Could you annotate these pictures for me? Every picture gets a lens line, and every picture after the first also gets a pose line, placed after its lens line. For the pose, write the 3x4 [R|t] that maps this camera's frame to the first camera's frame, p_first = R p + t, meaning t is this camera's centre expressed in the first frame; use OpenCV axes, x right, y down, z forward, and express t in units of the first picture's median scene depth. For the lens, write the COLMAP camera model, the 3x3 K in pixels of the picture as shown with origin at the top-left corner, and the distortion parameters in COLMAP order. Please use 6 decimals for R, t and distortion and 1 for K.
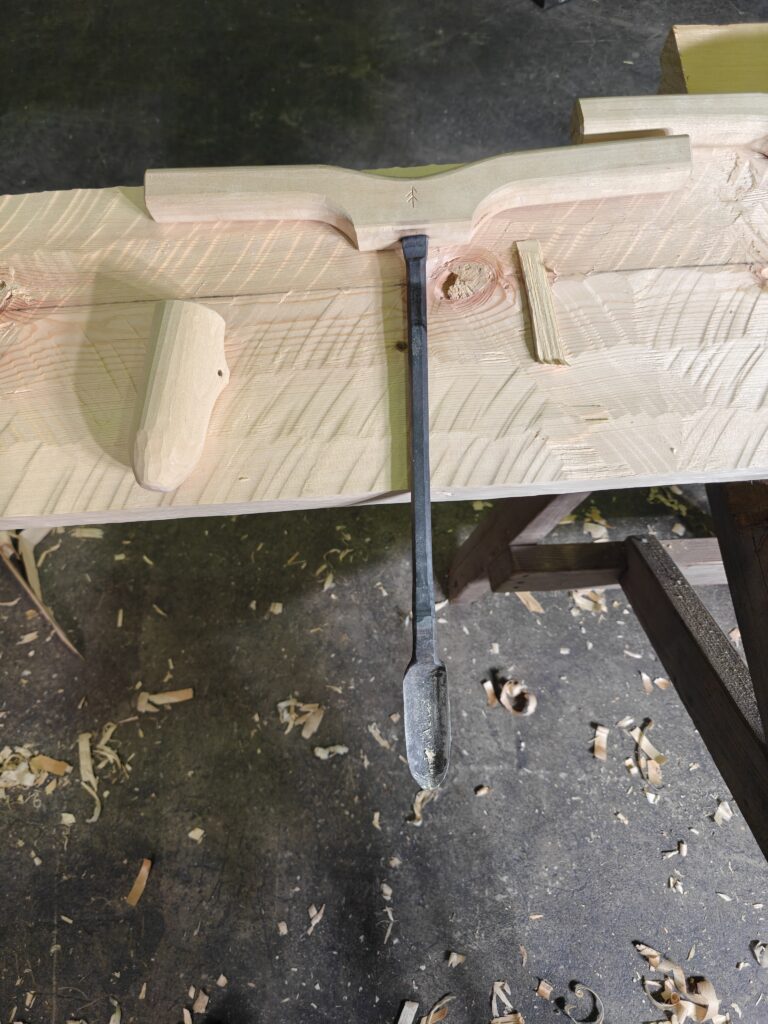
lens RADIAL K [[691.6, 0, 380.1], [0, 691.6, 510.2], [0, 0, 1]] dist [0.024495, -0.029658]
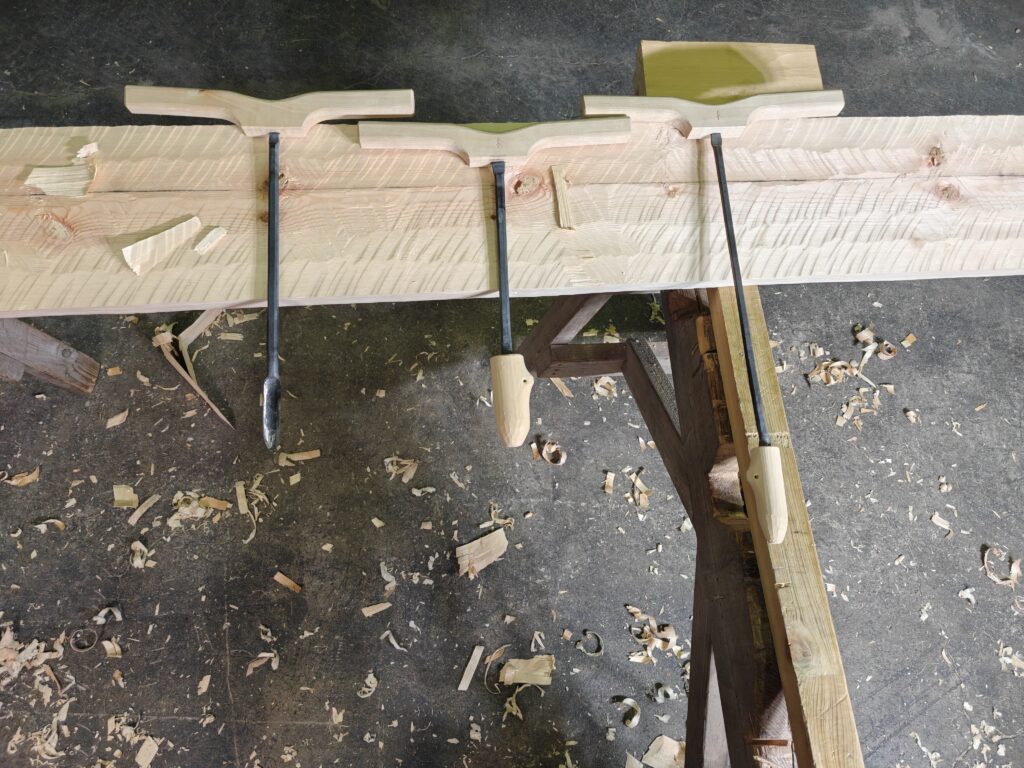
lens RADIAL K [[691.6, 0, 511.9], [0, 691.6, 381.0], [0, 0, 1]] dist [0.024495, -0.029658]
pose [[0.993126, 0.011740, 0.116456, -0.061472], [-0.016786, 0.998958, 0.042447, 0.064007], [-0.115836, -0.044110, 0.992288, -0.432672]]
